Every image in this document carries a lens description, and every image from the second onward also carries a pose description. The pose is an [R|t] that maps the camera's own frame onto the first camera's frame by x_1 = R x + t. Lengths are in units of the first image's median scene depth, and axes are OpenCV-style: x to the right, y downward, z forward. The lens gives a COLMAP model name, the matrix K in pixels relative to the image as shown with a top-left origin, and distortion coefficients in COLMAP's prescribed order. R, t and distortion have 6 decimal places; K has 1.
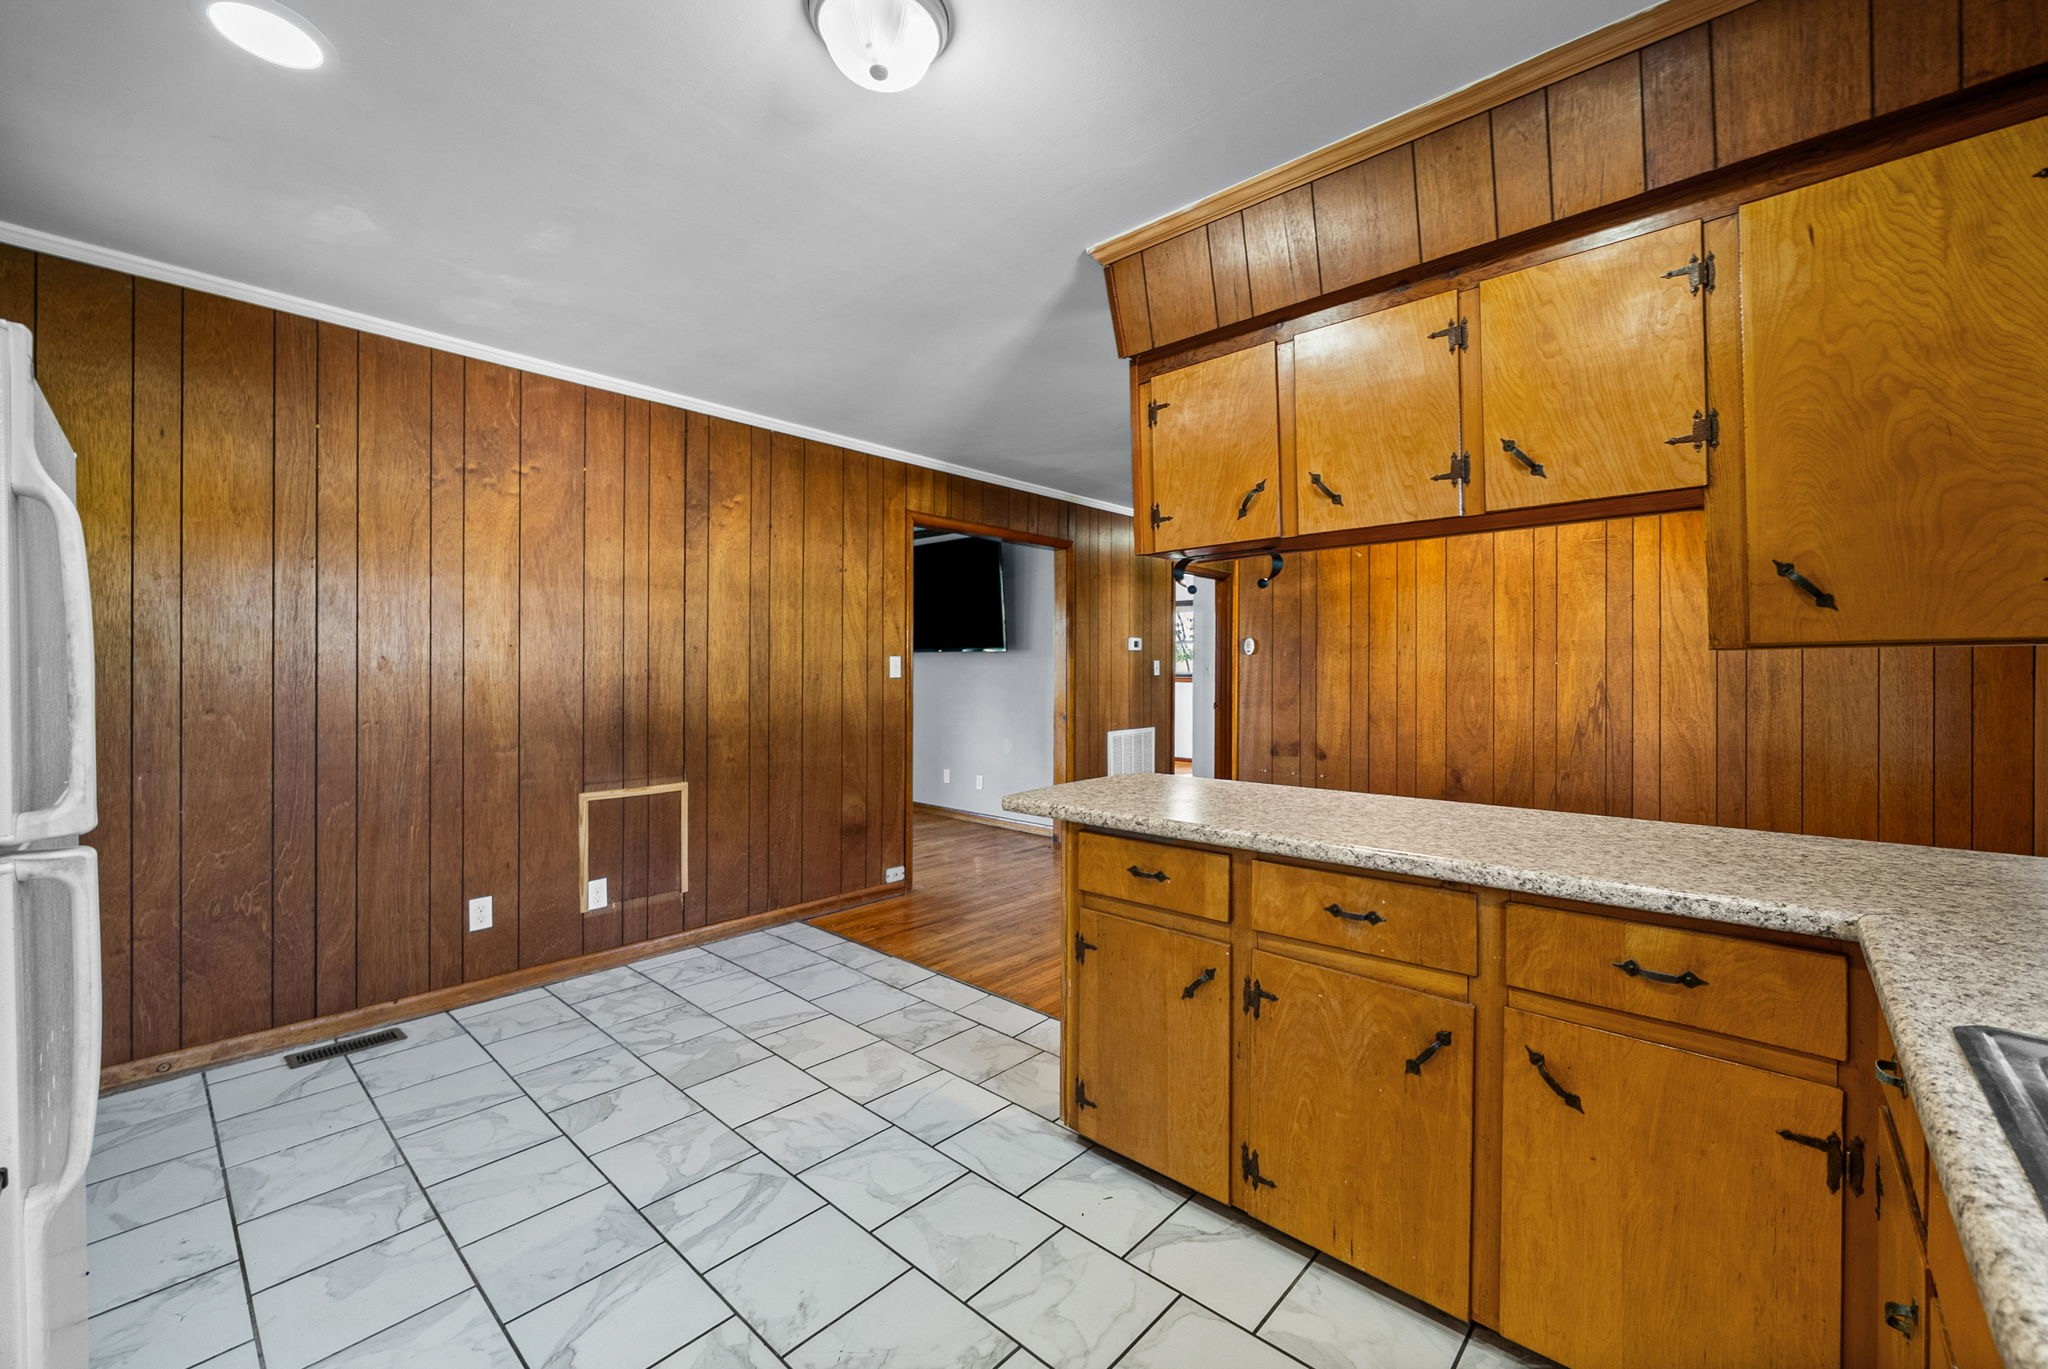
lens RADIAL K [[819.3, 0, 1048.1], [0, 819.3, 665.2], [0, 0, 1]] dist [-0.000247, -0.000041]
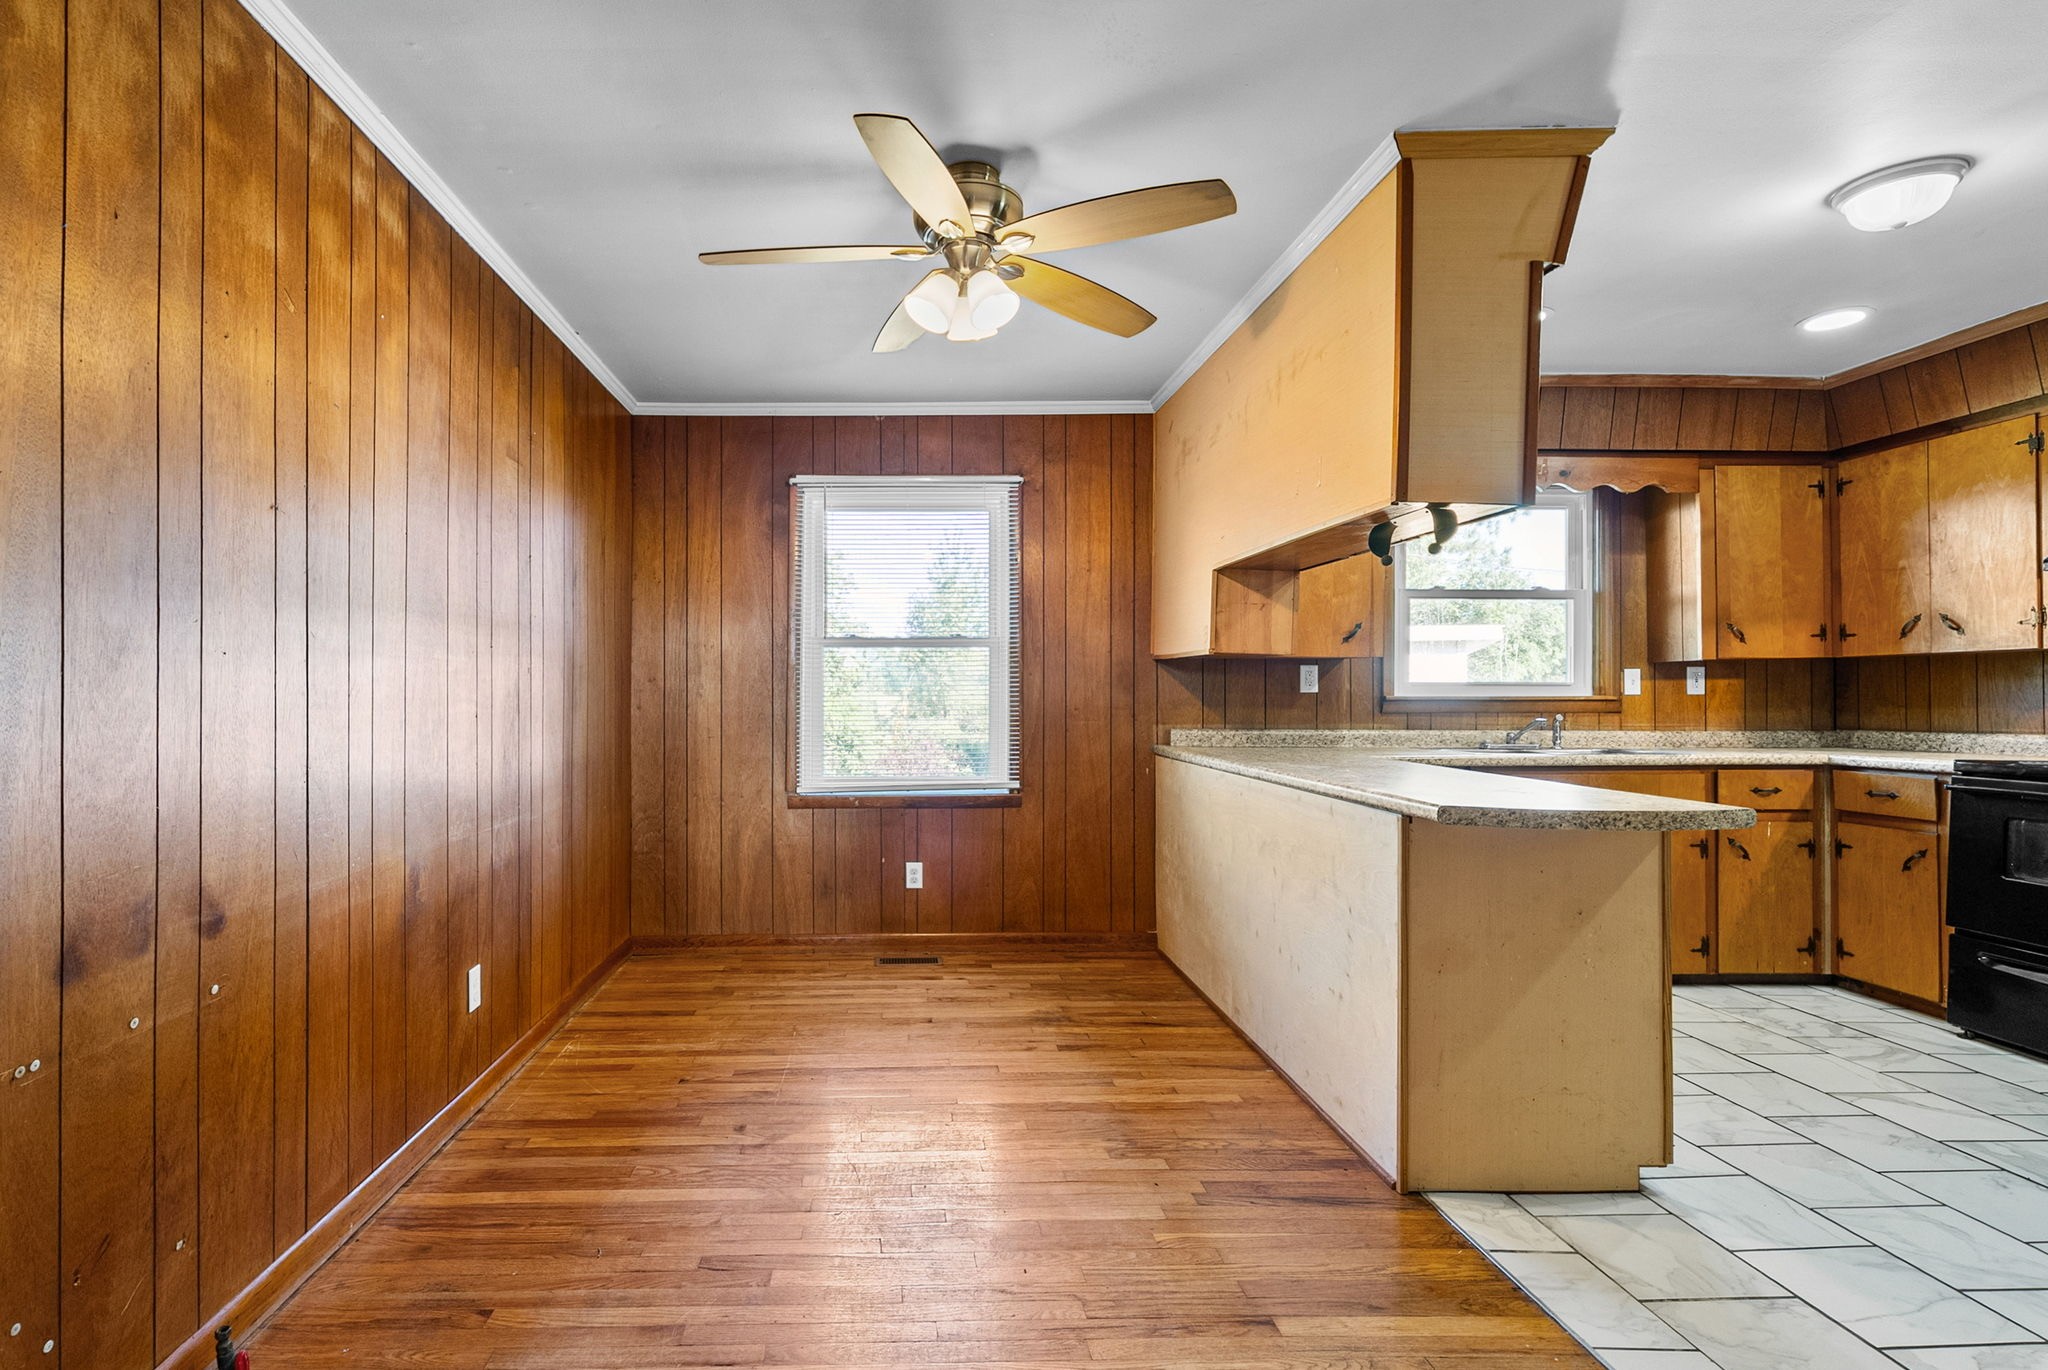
lens RADIAL K [[1010.4, 0, 878.2], [0, 1010.4, 696.8], [0, 0, 1]] dist [-0.002067, -0.000358]
pose [[-0.672902, 0.001138, 0.739731, -0.119546], [-0.003262, 0.999985, -0.004506, 0.038097], [-0.739725, -0.005445, -0.672887, 1.364240]]
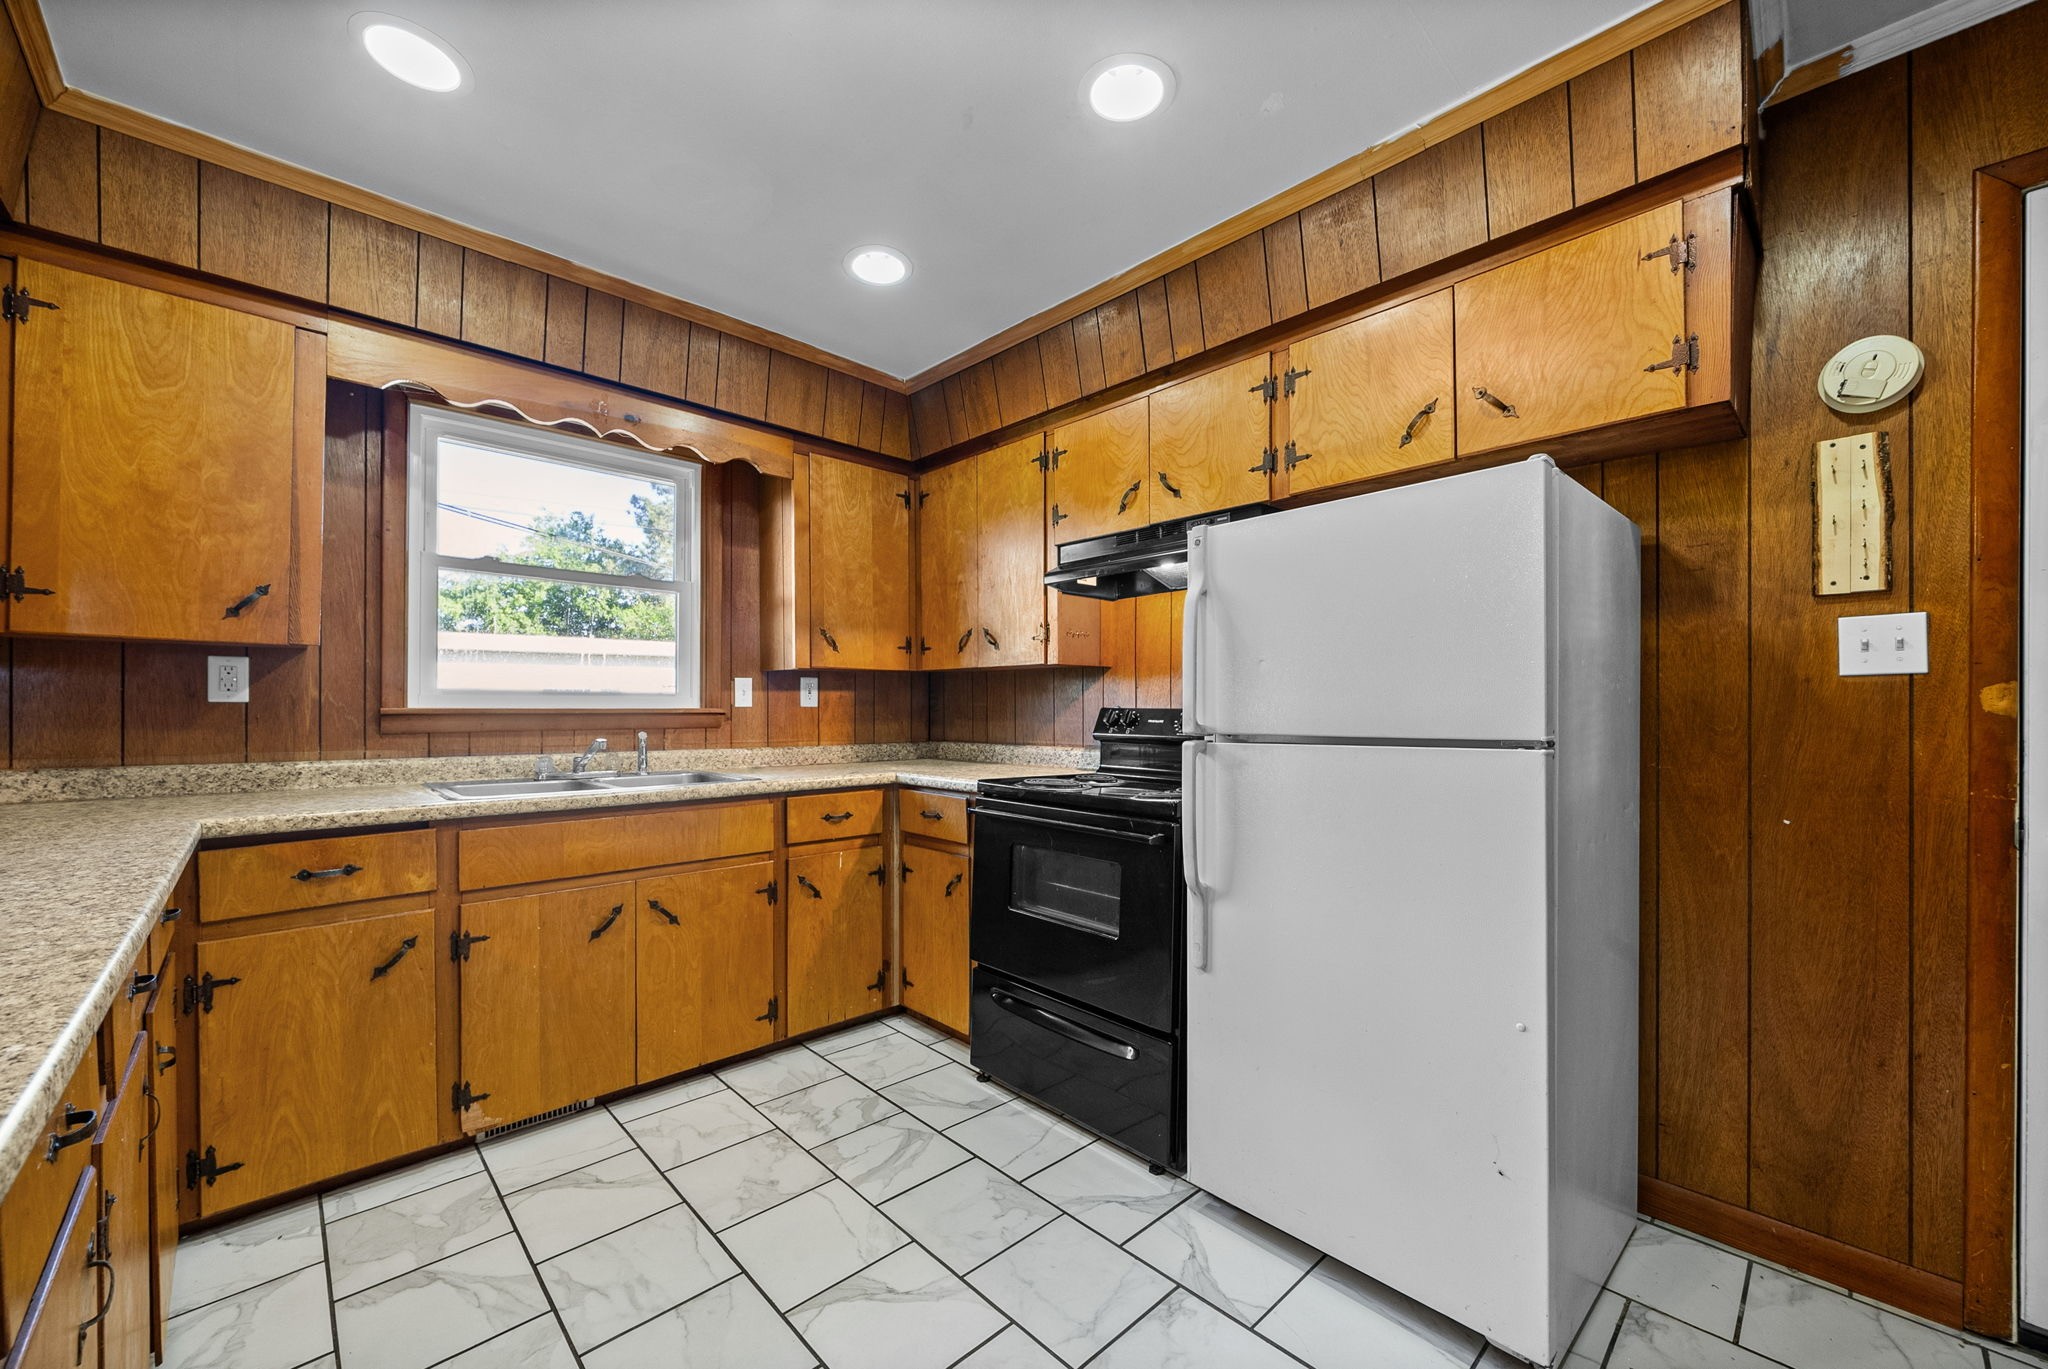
lens RADIAL K [[799.7, 0, 1008.7], [0, 799.7, 708.9], [0, 0, 1]] dist [-0.001059, -0.000172]
pose [[-0.996106, -0.004268, 0.088065, -0.184755], [-0.004435, 0.999989, -0.001710, 0.029391], [-0.088056, -0.002094, -0.996113, 0.705021]]
